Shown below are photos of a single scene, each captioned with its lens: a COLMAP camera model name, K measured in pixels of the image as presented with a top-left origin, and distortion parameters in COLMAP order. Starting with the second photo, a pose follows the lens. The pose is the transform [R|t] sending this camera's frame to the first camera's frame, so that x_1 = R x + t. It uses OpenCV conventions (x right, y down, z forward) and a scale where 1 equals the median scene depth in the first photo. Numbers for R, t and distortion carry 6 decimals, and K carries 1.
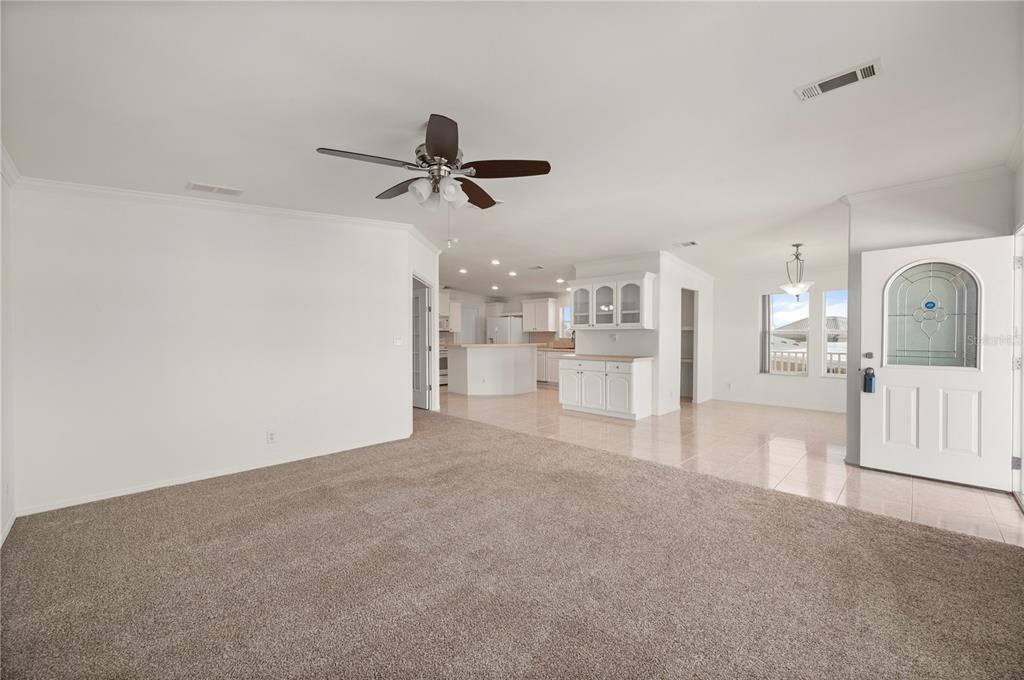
lens RADIAL K [[407.0, 0, 513.8], [0, 407.0, 345.3], [0, 0, 1]] dist [-0.001240, -0.000280]
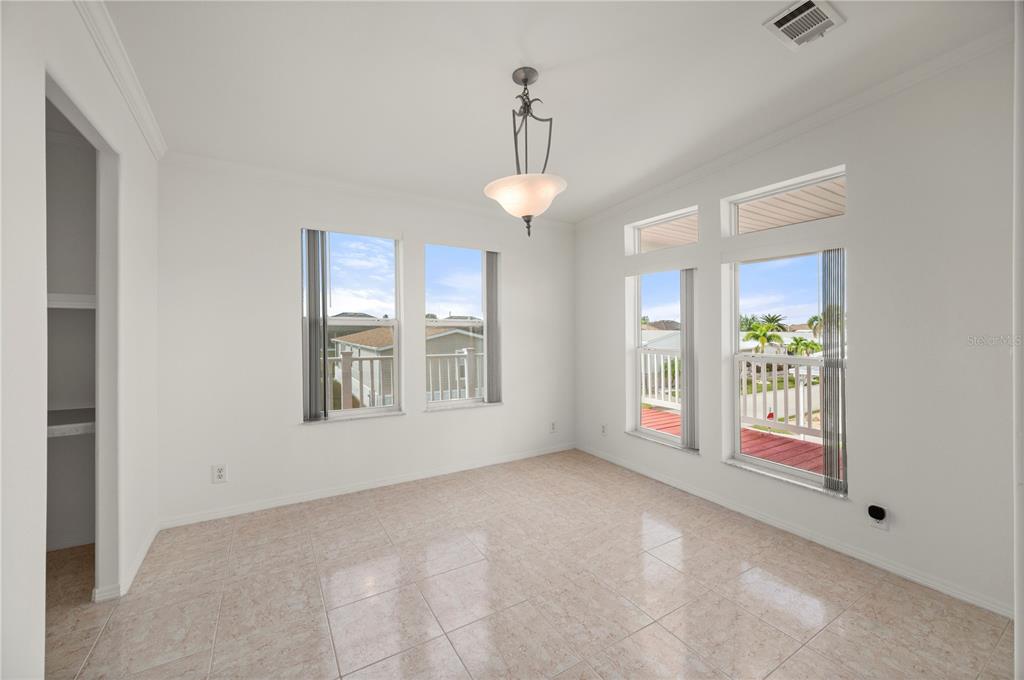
lens RADIAL K [[407.0, 0, 513.8], [0, 407.0, 345.3], [0, 0, 1]] dist [-0.001240, -0.000280]
pose [[0.234142, -0.040281, 0.971368, 0.256132], [0.022225, 0.999102, 0.036074, -0.017612], [-0.971948, 0.013142, 0.234827, 0.699837]]
